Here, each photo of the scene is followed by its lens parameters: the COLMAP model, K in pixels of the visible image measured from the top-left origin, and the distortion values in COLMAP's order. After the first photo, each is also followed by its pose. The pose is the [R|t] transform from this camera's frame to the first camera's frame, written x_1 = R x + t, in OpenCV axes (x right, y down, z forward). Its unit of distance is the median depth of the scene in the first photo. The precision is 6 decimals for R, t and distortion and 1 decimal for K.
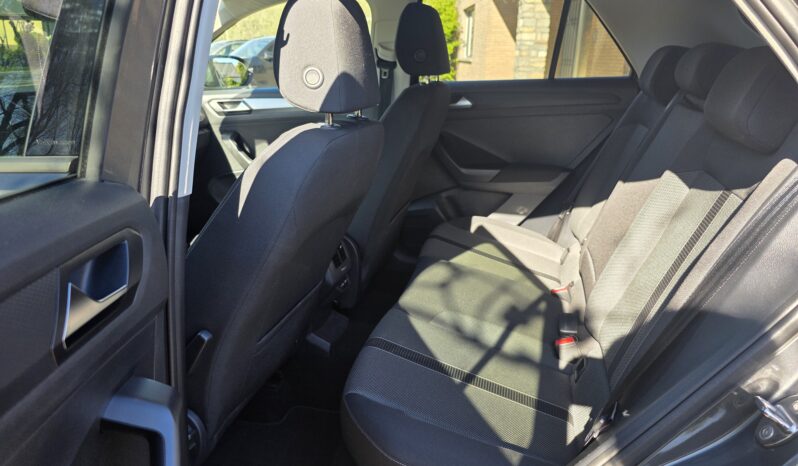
lens RADIAL K [[537.7, 0, 399.2], [0, 537.7, 240.9], [0, 0, 1]] dist [0.049975, -0.048490]
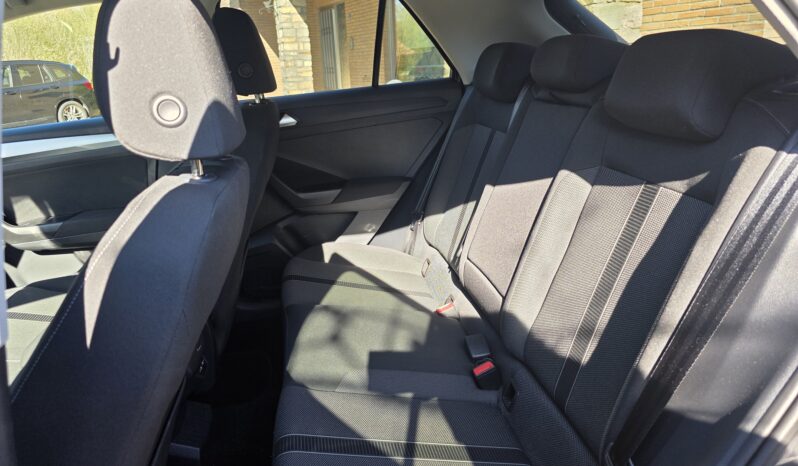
lens RADIAL K [[537.7, 0, 391.4], [0, 537.7, 234.8], [0, 0, 1]] dist [0.049975, -0.048490]
pose [[0.913926, -0.182810, 0.362382, -0.083407], [0.193168, 0.981135, 0.007782, -0.048497], [-0.356968, 0.062888, 0.931997, 0.133849]]
